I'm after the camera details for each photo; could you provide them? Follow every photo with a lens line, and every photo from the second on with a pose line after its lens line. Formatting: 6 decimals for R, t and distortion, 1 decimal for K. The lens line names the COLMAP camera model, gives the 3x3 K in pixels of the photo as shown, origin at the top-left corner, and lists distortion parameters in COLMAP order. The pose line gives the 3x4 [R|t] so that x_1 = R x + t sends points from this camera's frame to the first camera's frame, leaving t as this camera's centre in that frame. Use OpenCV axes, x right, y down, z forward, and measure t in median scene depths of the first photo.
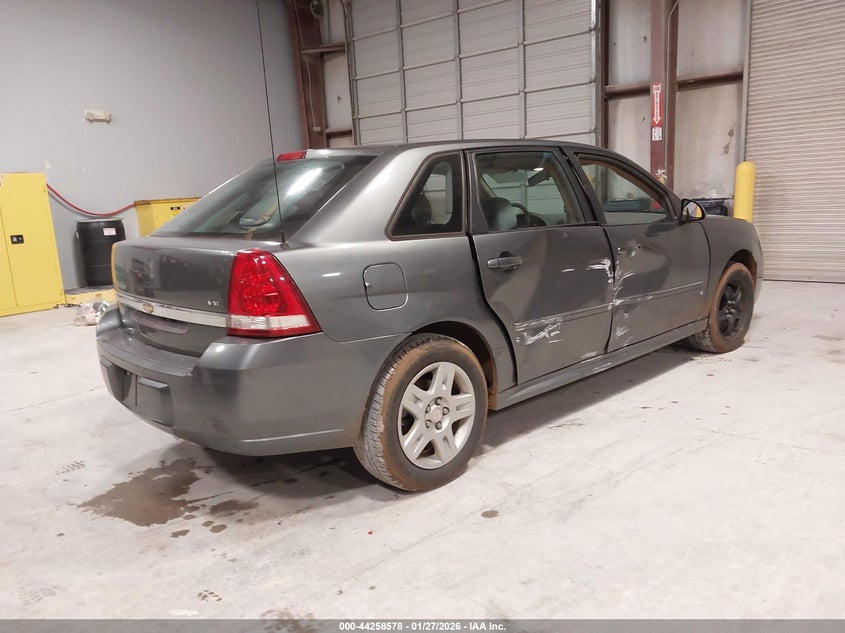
lens RADIAL K [[663.8, 0, 409.4], [0, 663.8, 320.1], [0, 0, 1]] dist [0.004752, -0.005122]
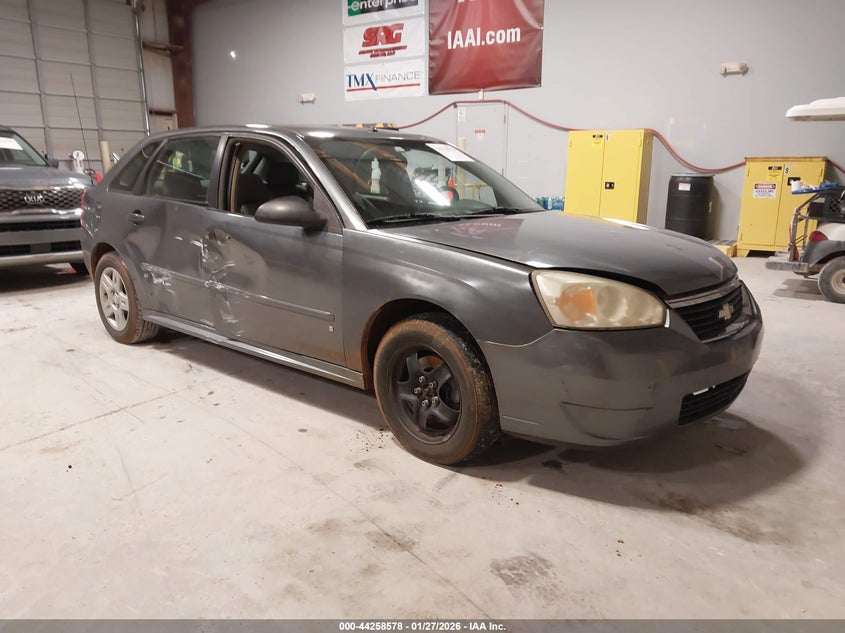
lens RADIAL K [[663.8, 0, 409.4], [0, 663.8, 320.1], [0, 0, 1]] dist [0.004752, -0.005122]
pose [[0.100719, 0.282370, -0.954004, 1.120849], [-0.195410, 0.945817, 0.259316, -0.250482], [0.975536, 0.160304, 0.150439, 0.955321]]
